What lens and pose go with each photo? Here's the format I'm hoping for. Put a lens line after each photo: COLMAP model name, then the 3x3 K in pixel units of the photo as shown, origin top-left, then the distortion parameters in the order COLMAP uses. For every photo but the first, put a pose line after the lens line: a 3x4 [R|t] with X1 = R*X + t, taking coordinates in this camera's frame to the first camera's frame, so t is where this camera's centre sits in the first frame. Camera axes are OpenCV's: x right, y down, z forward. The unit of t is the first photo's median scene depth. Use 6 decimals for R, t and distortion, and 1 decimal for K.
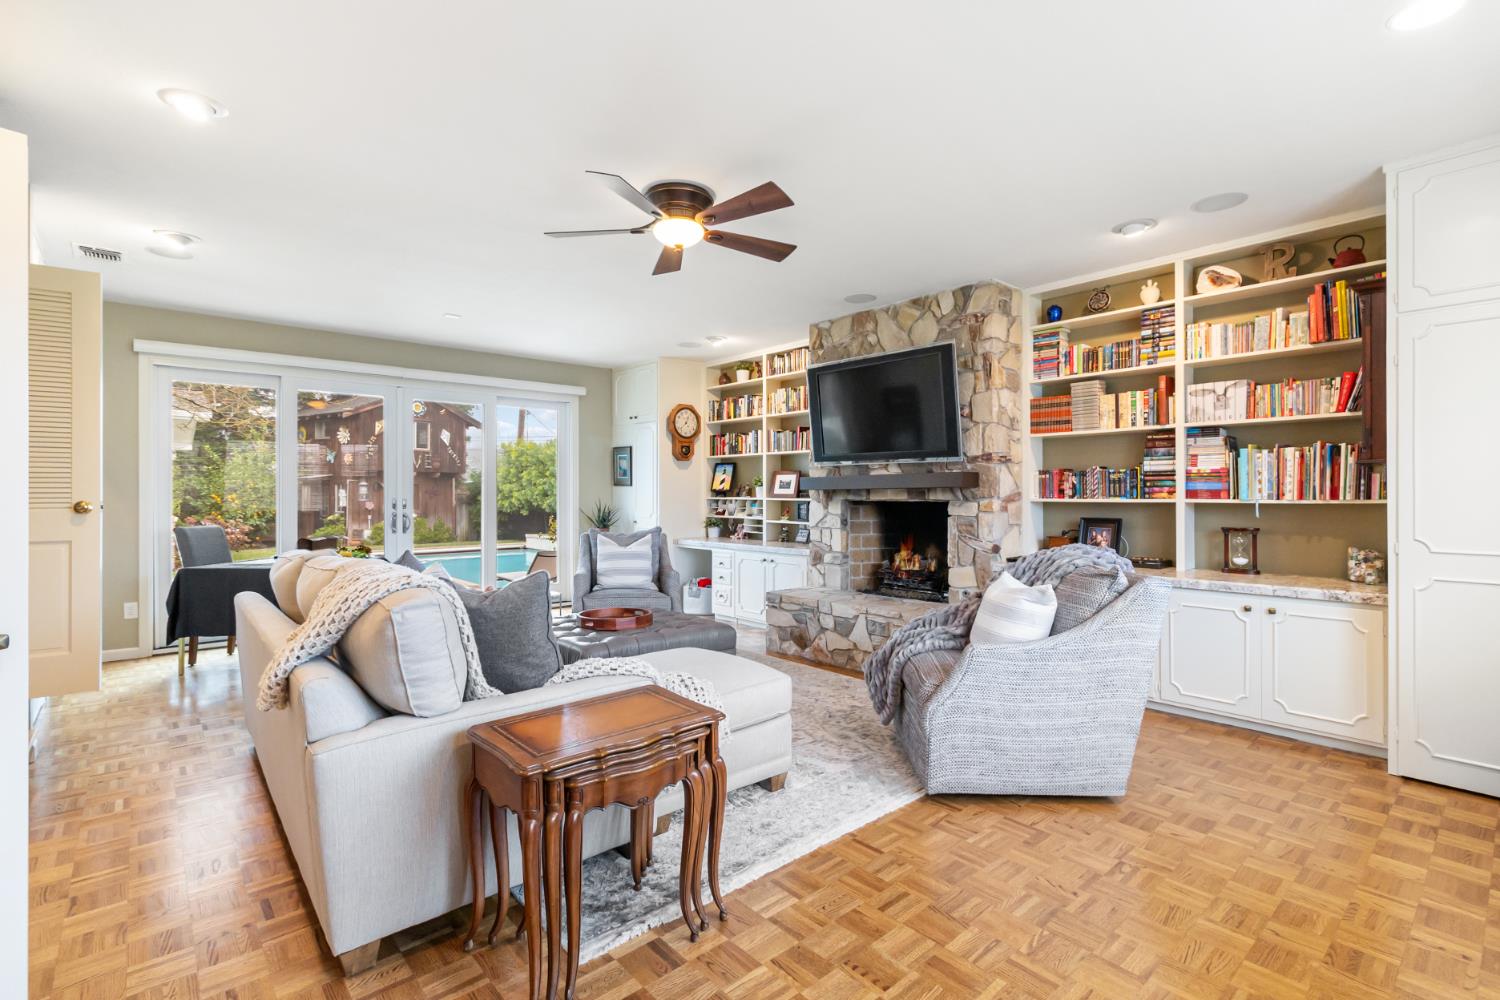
lens RADIAL K [[691.5, 0, 748.4], [0, 691.5, 491.2], [0, 0, 1]] dist [0.000181, -0.000007]
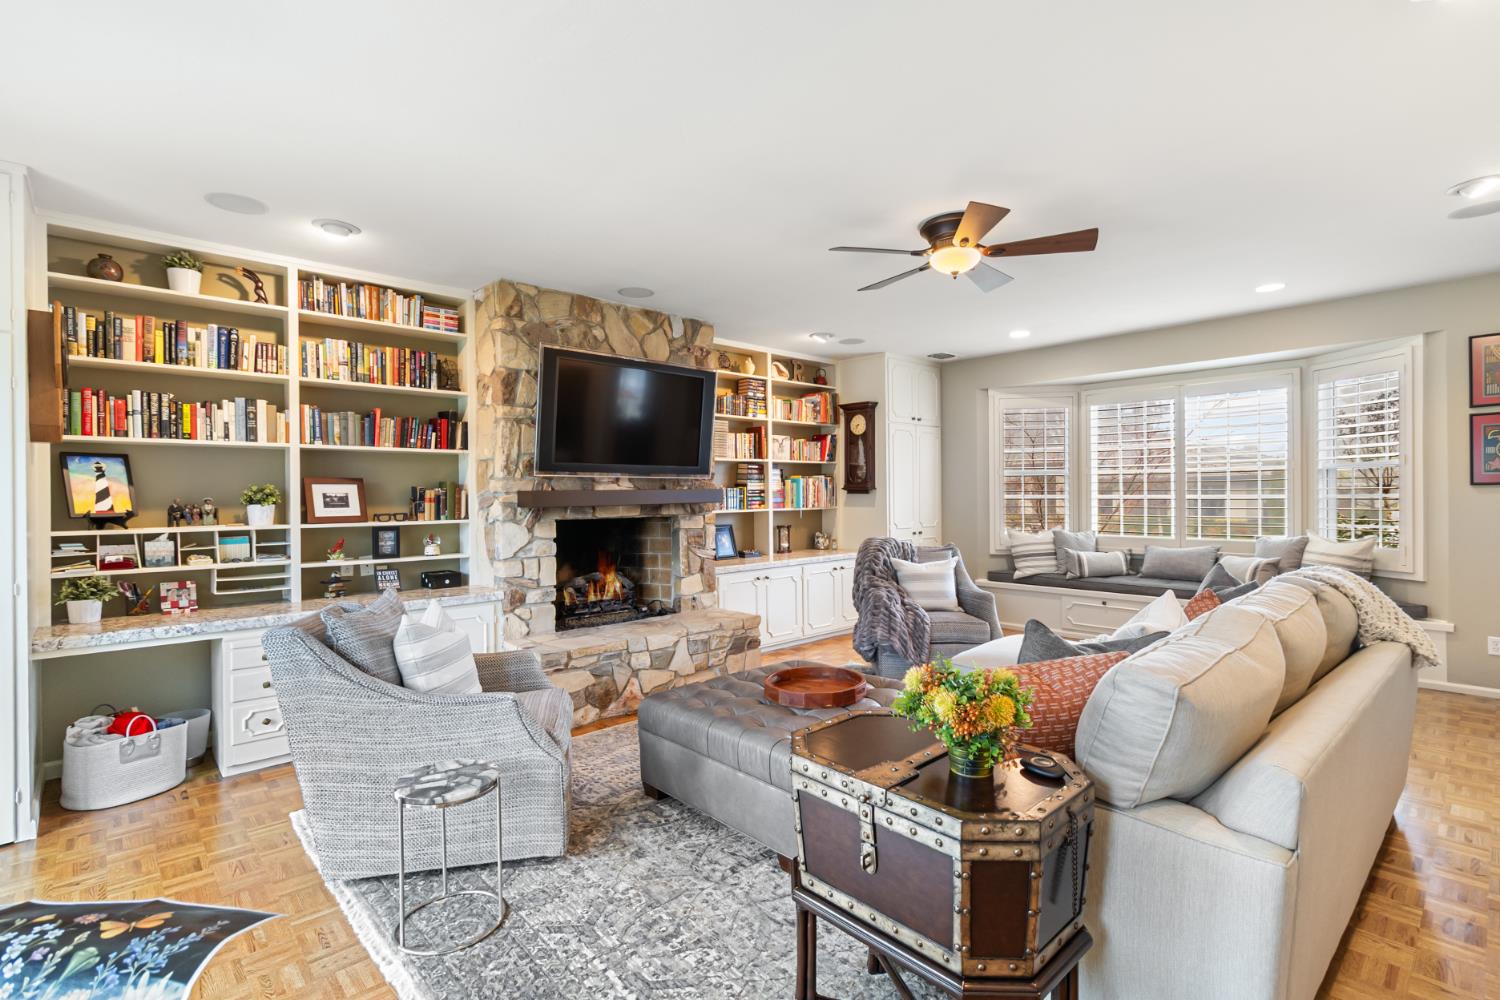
lens RADIAL K [[710.2, 0, 750.0], [0, 710.2, 500.0], [0, 0, 1]] dist [0.004340, 0.000393]
pose [[-0.029157, -0.005860, 0.999558, -0.735603], [0.007892, 0.999950, 0.006093, -0.014219], [-0.999544, 0.008066, -0.029110, 0.850413]]
